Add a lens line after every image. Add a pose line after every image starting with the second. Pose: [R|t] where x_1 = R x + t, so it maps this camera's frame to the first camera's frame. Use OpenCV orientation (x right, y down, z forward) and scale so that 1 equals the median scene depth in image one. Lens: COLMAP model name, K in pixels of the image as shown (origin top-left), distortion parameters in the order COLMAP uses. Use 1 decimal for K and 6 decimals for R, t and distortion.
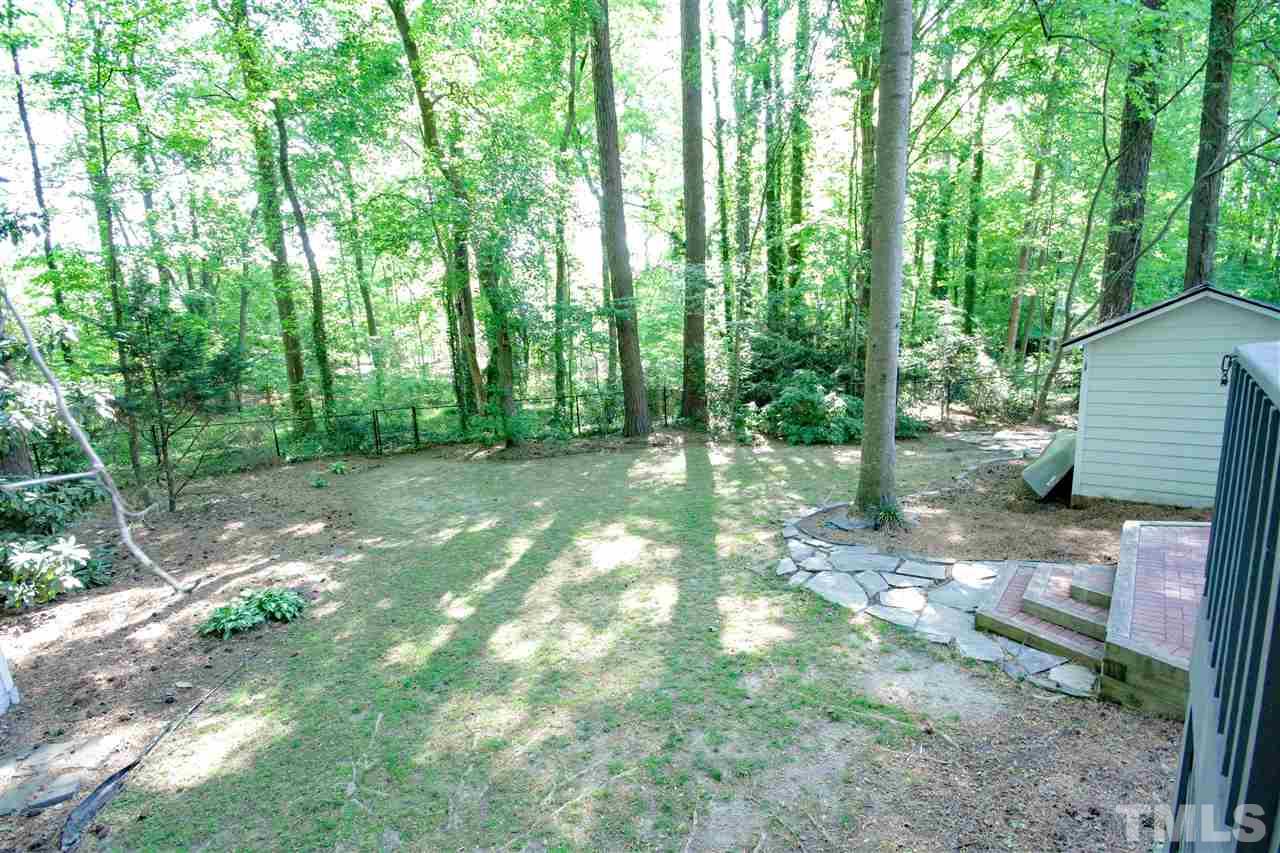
lens RADIAL K [[595.2, 0, 646.4], [0, 595.2, 441.6], [0, 0, 1]] dist [-0.000617, -0.000727]
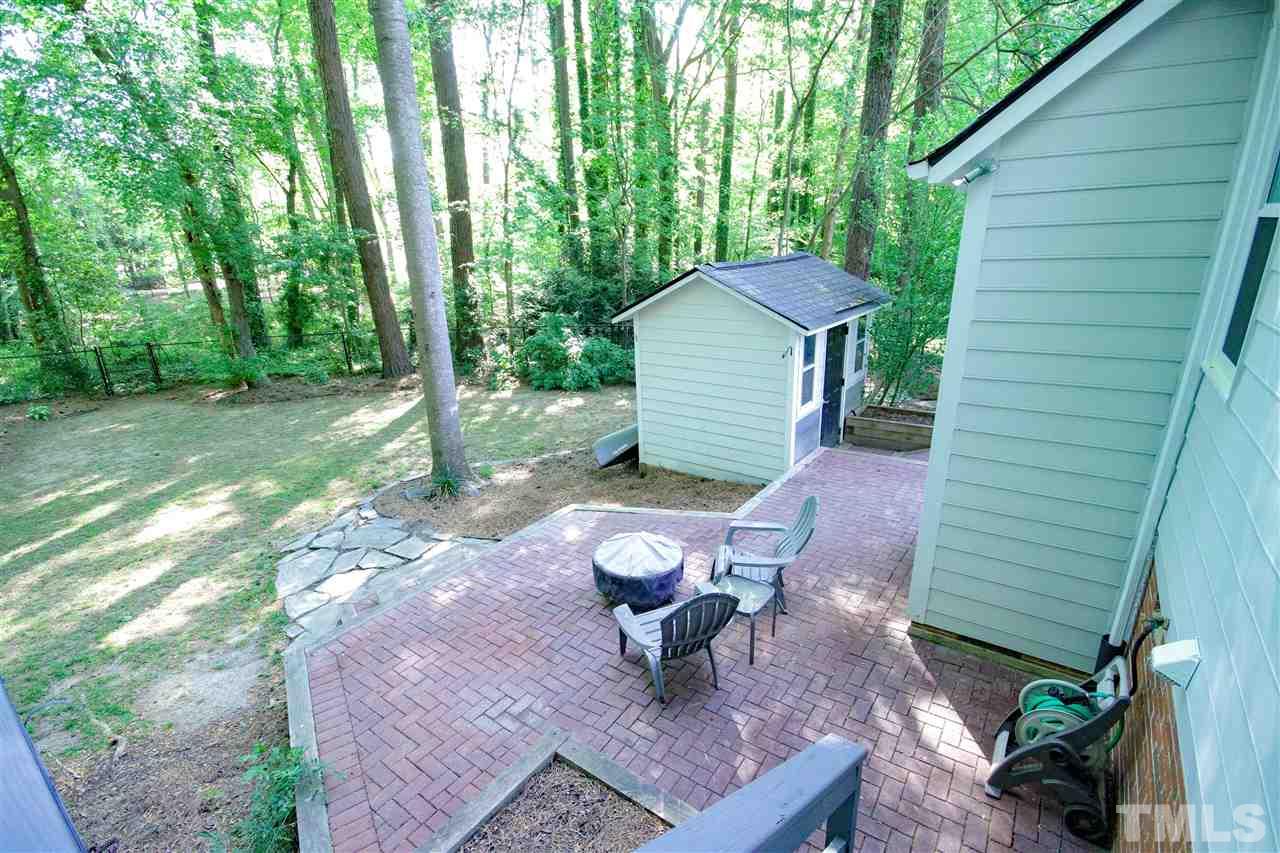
lens RADIAL K [[595.2, 0, 646.4], [0, 595.2, 441.6], [0, 0, 1]] dist [-0.000617, -0.000727]
pose [[0.997126, -0.002396, 0.075727, 0.610546], [-0.008264, 0.990097, 0.140144, -0.084133], [-0.075313, -0.140367, 0.987231, -0.003969]]
